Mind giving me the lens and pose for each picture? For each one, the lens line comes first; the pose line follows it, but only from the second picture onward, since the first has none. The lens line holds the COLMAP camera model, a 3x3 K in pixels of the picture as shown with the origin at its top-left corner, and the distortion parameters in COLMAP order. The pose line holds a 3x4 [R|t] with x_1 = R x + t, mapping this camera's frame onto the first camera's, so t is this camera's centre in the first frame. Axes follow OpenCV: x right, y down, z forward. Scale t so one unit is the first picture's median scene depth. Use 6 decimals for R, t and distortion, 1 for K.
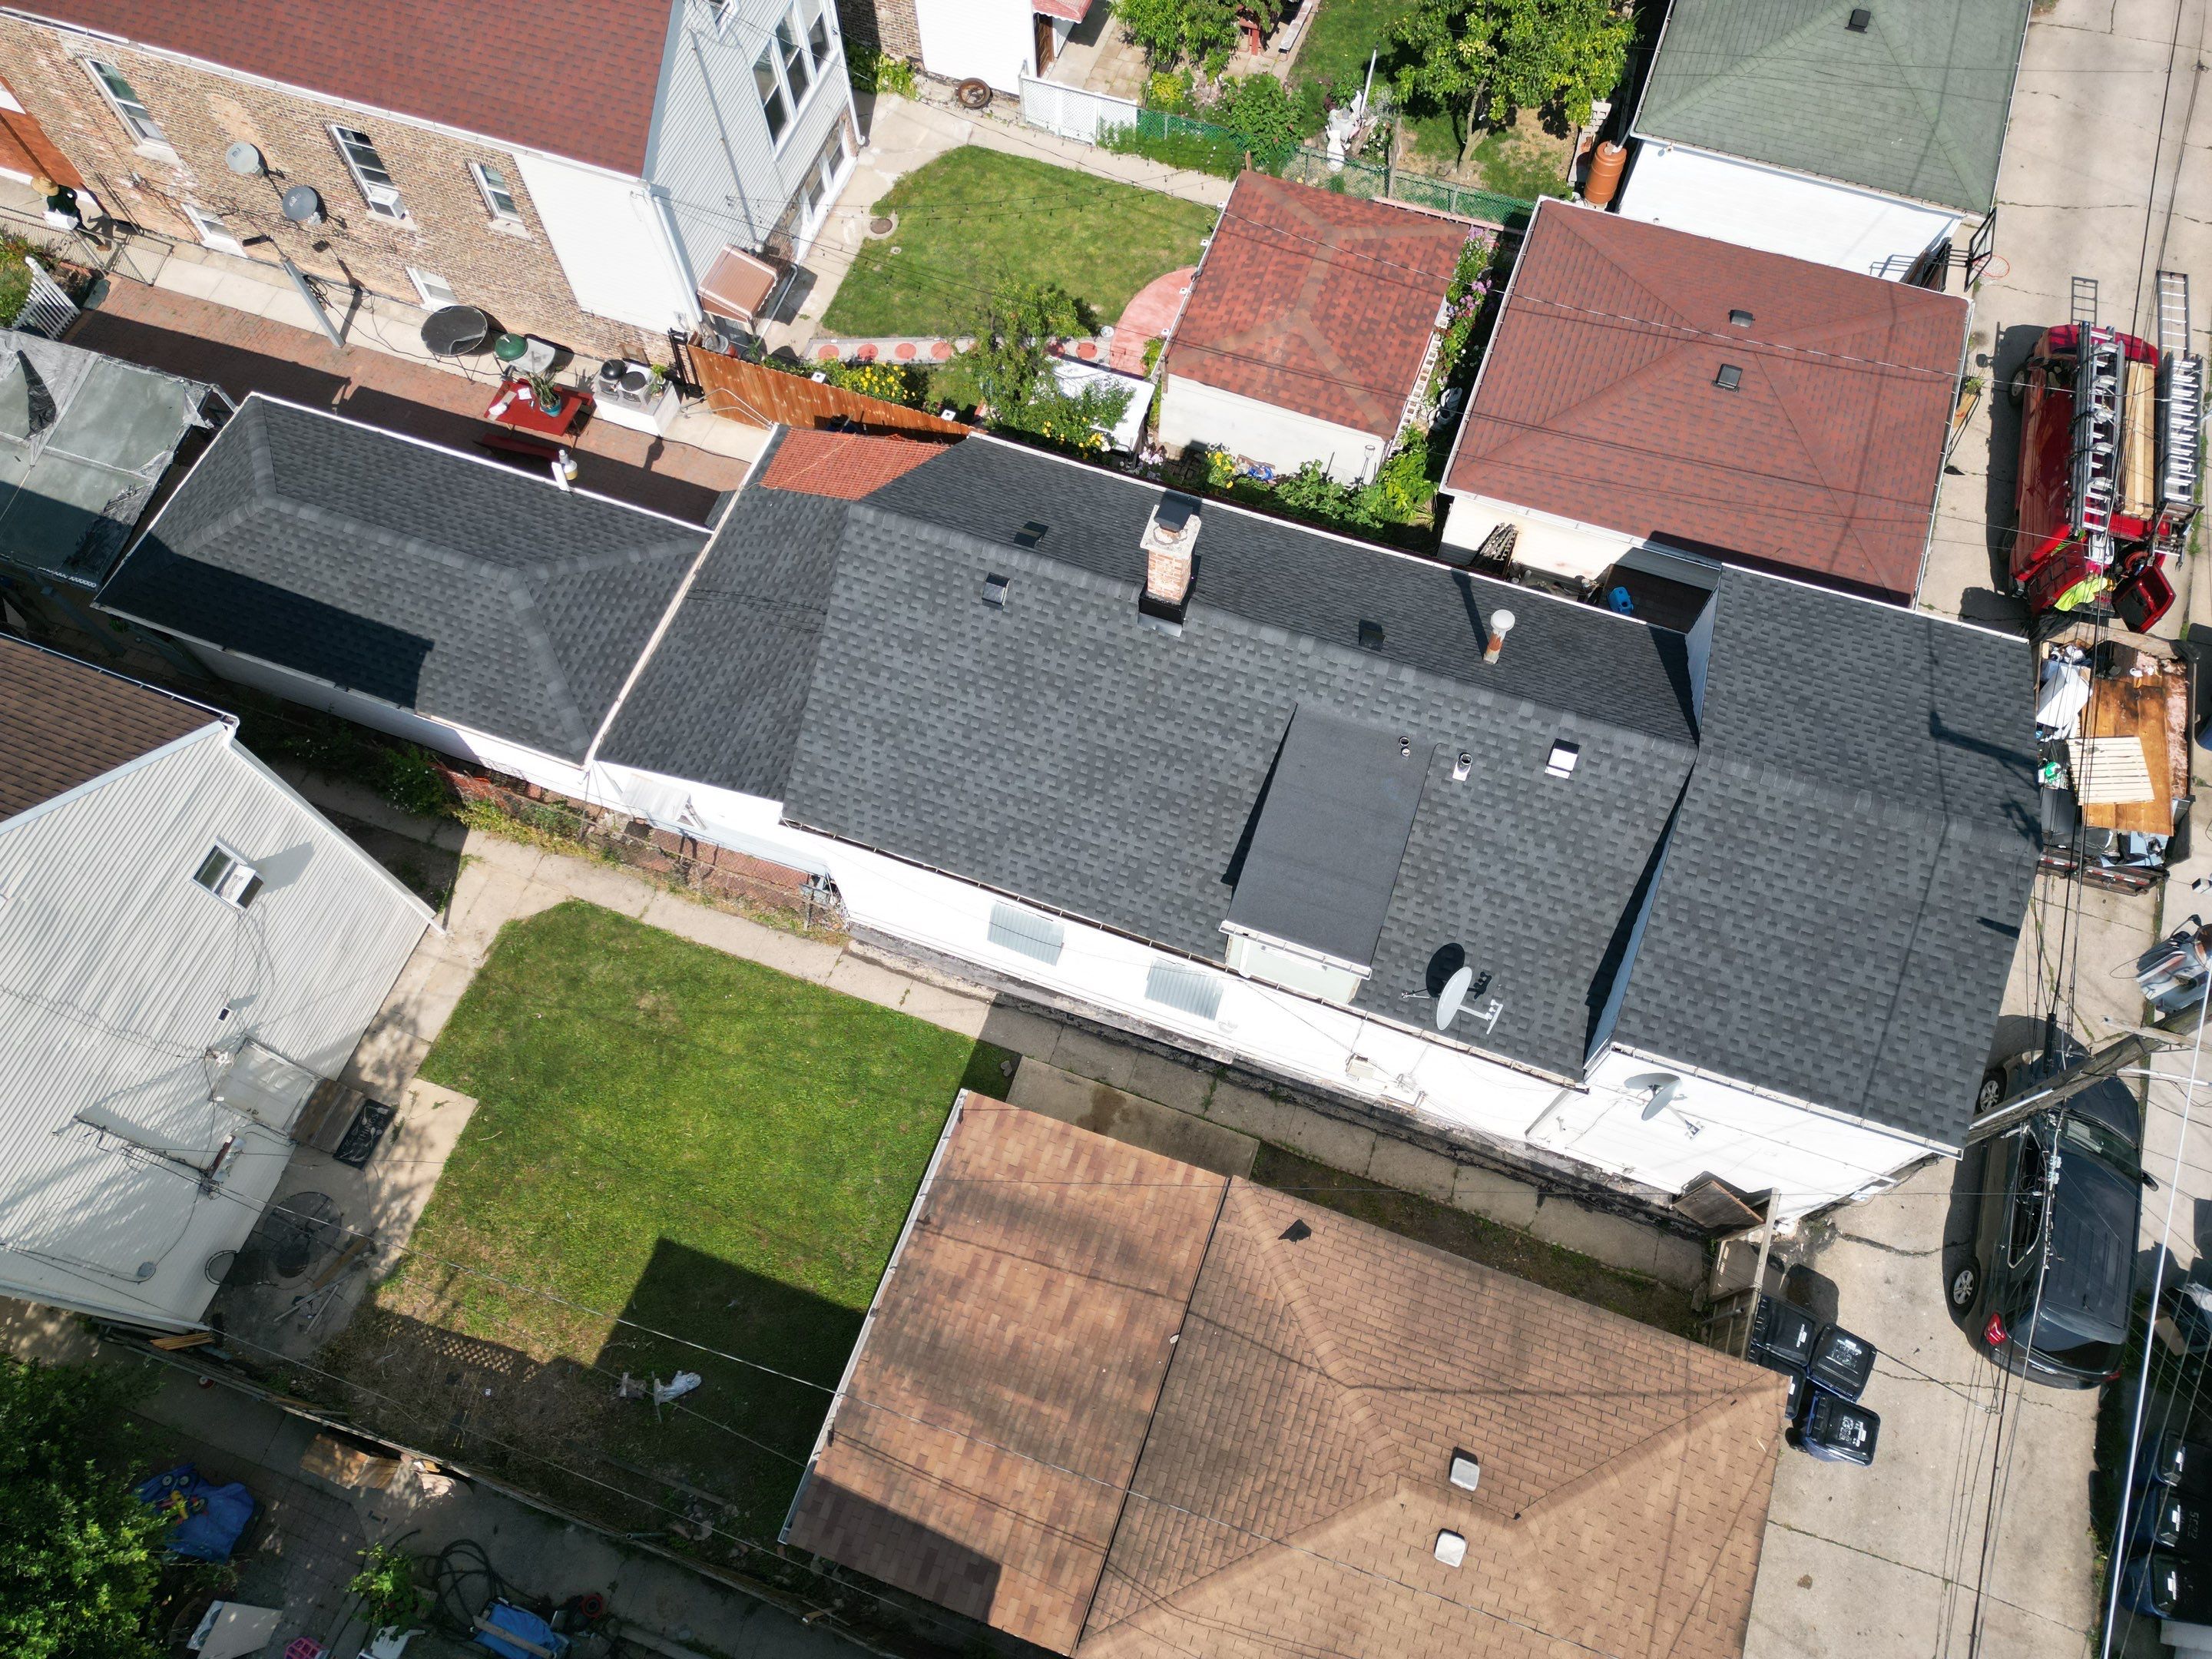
lens RADIAL K [[1550.2, 0, 1101.2], [0, 1550.2, 829.0], [0, 0, 1]] dist [0.048352, -0.025253]
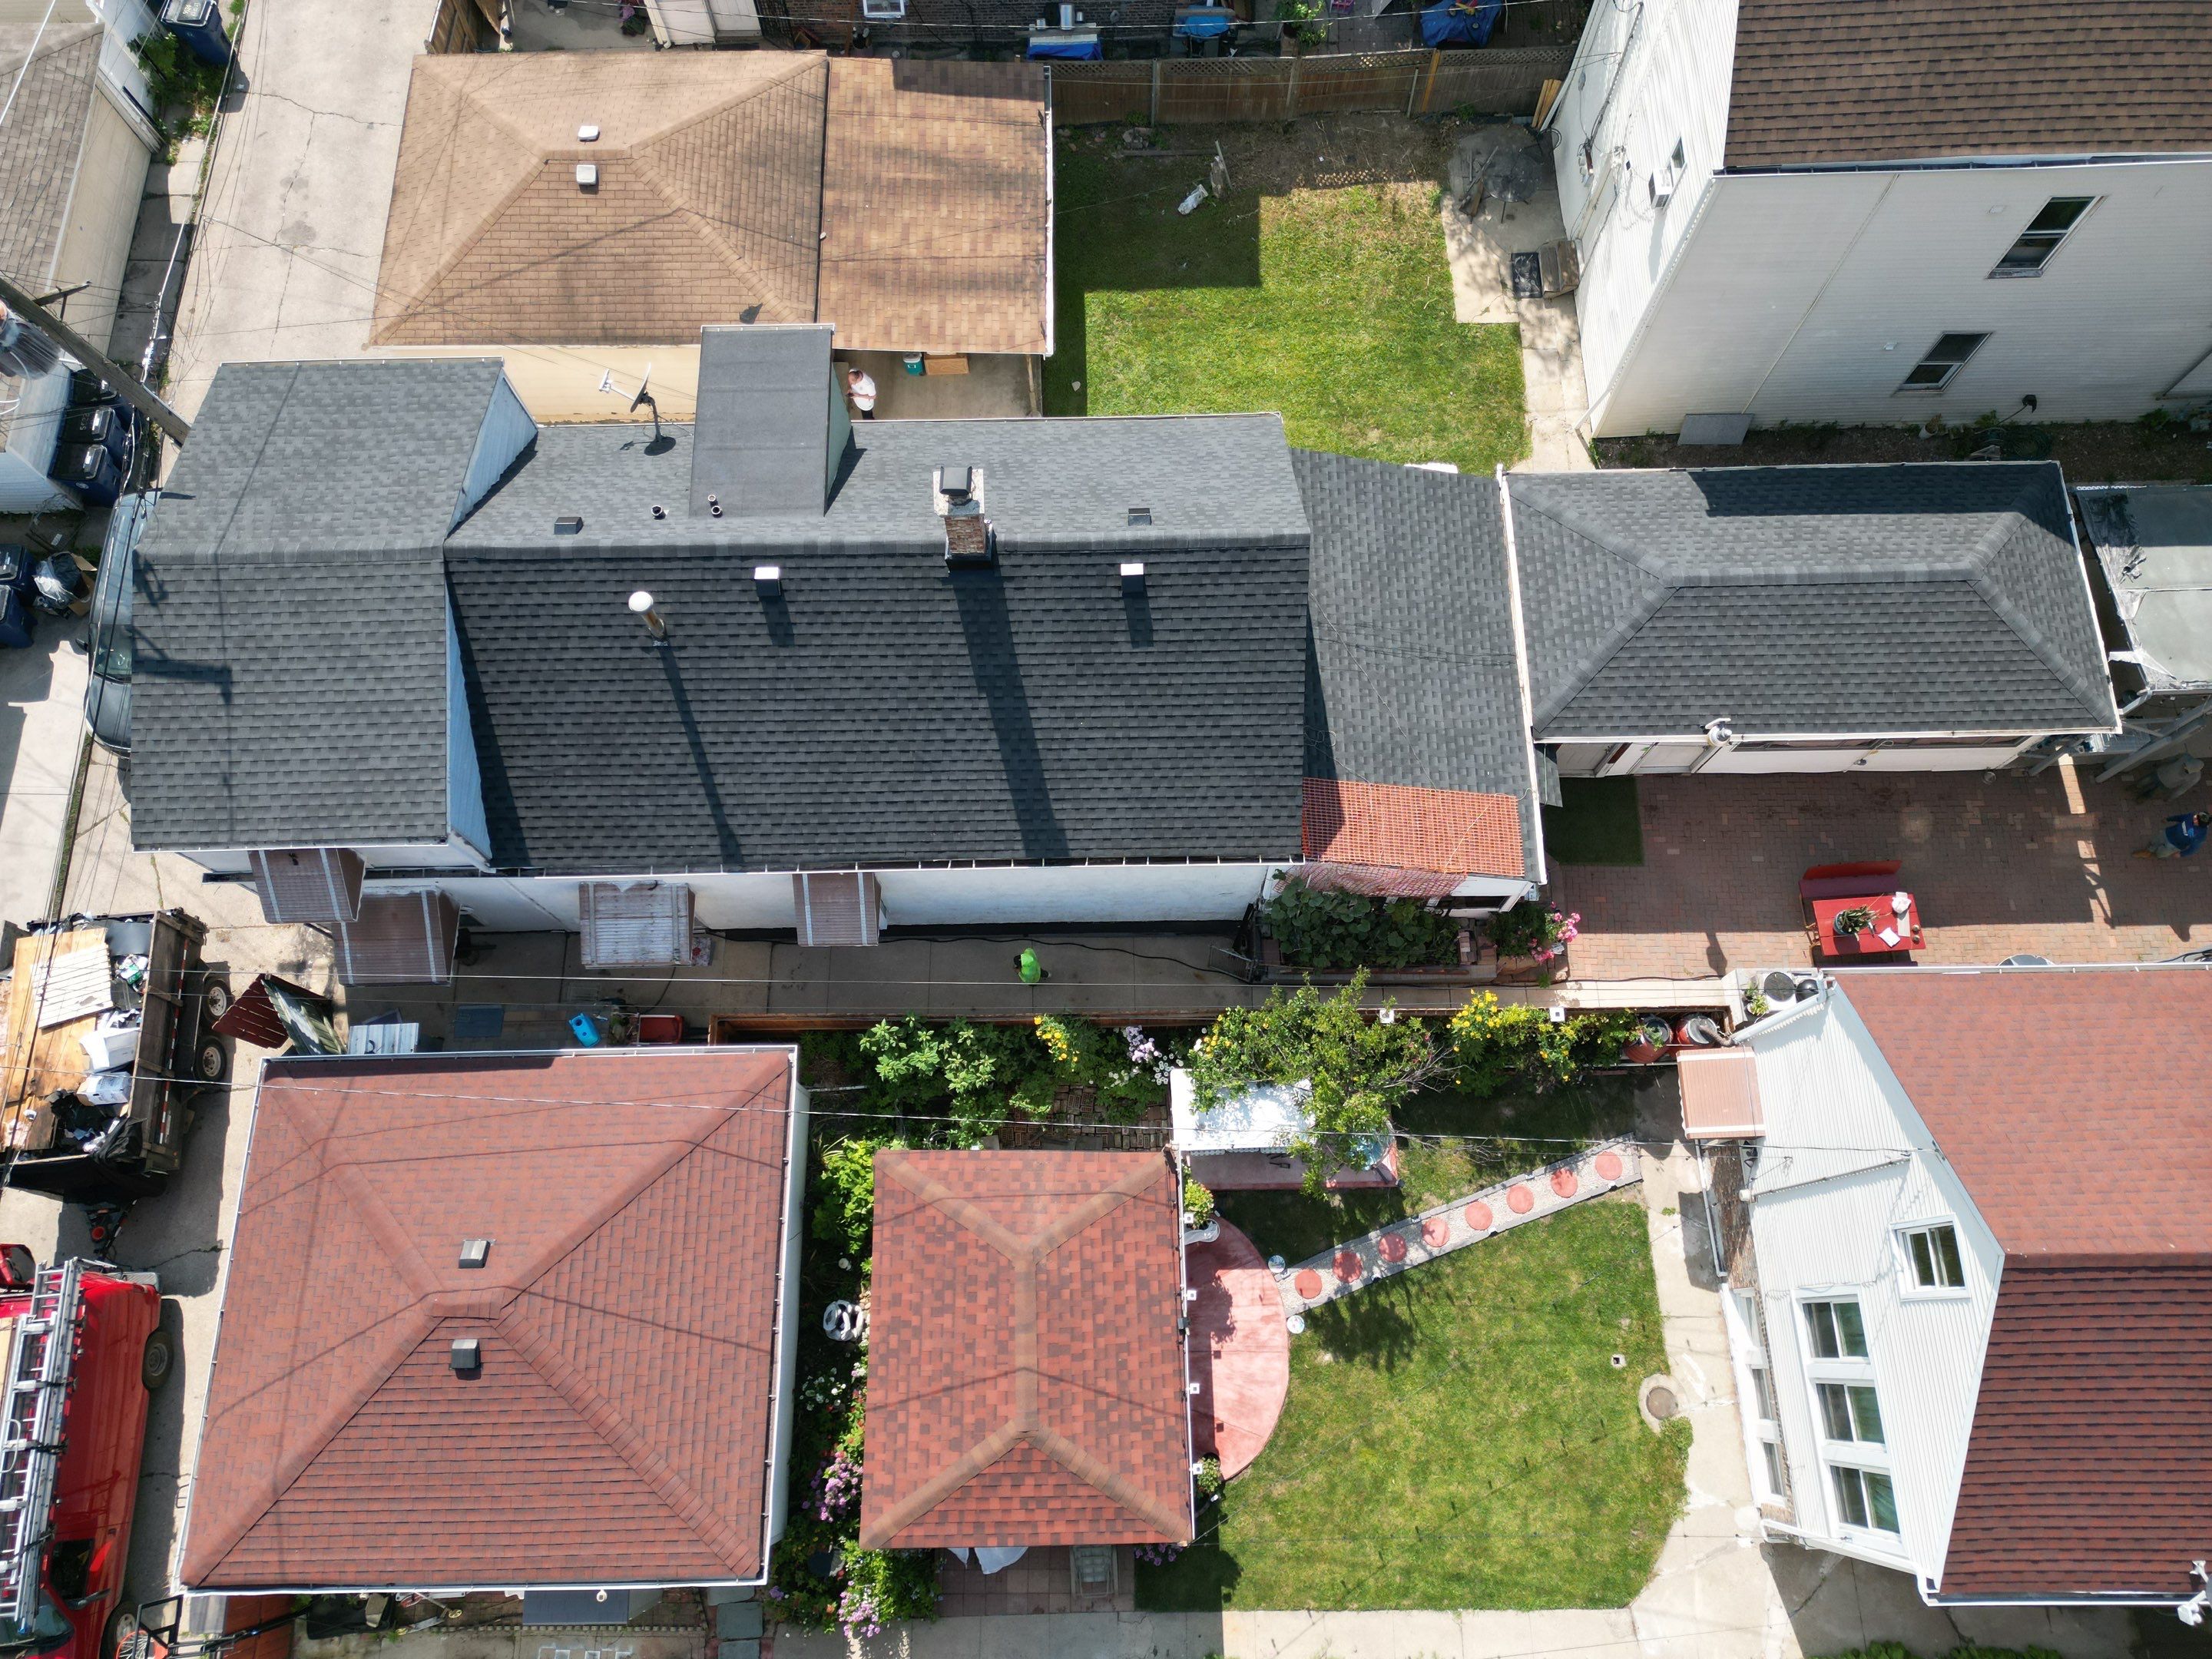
lens RADIAL K [[1550.2, 0, 1110.4], [0, 1550.2, 830.6], [0, 0, 1]] dist [0.048352, -0.025253]
pose [[-0.933842, 0.346476, -0.088844, 0.094107], [-0.312979, -0.671270, 0.671894, -0.825438], [0.173157, 0.655249, 0.735299, 0.332314]]
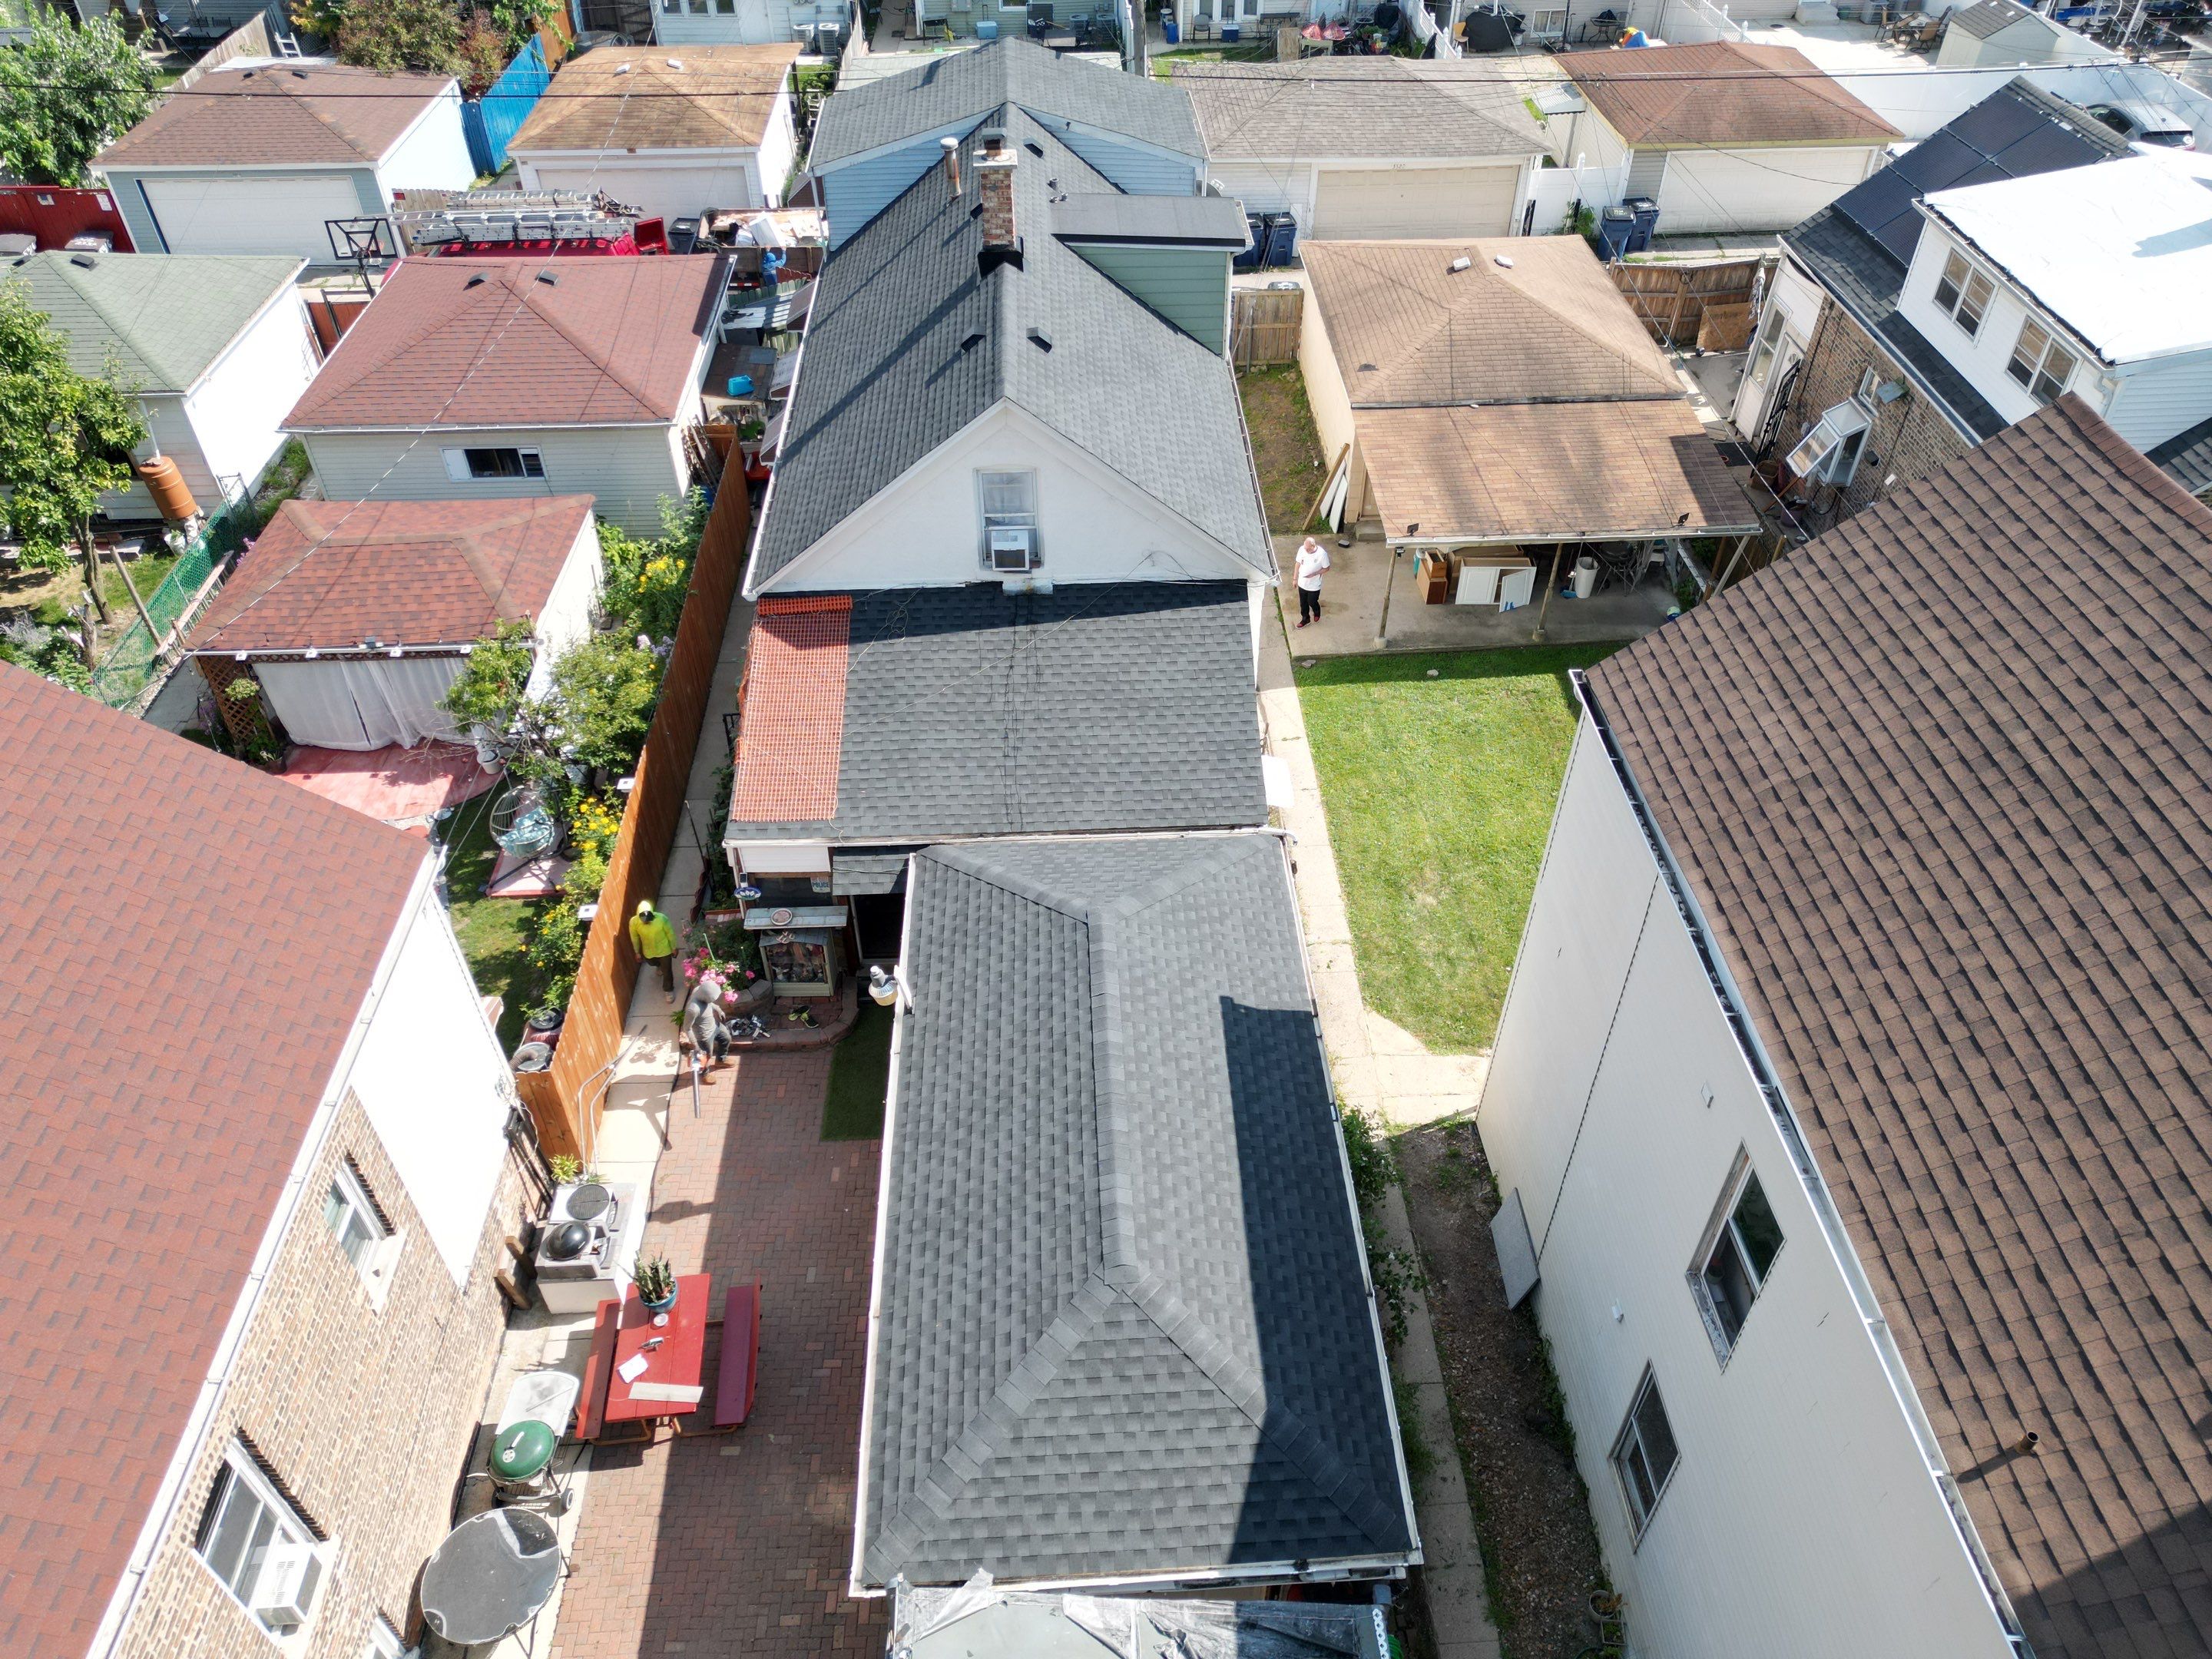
lens RADIAL K [[1550.2, 0, 1106.8], [0, 1550.2, 838.2], [0, 0, 1]] dist [0.048352, -0.025253]
pose [[-0.381839, -0.604335, 0.699270, -0.862547], [0.841710, 0.085115, 0.533179, -0.547578], [-0.381737, 0.792171, 0.476175, 0.645476]]
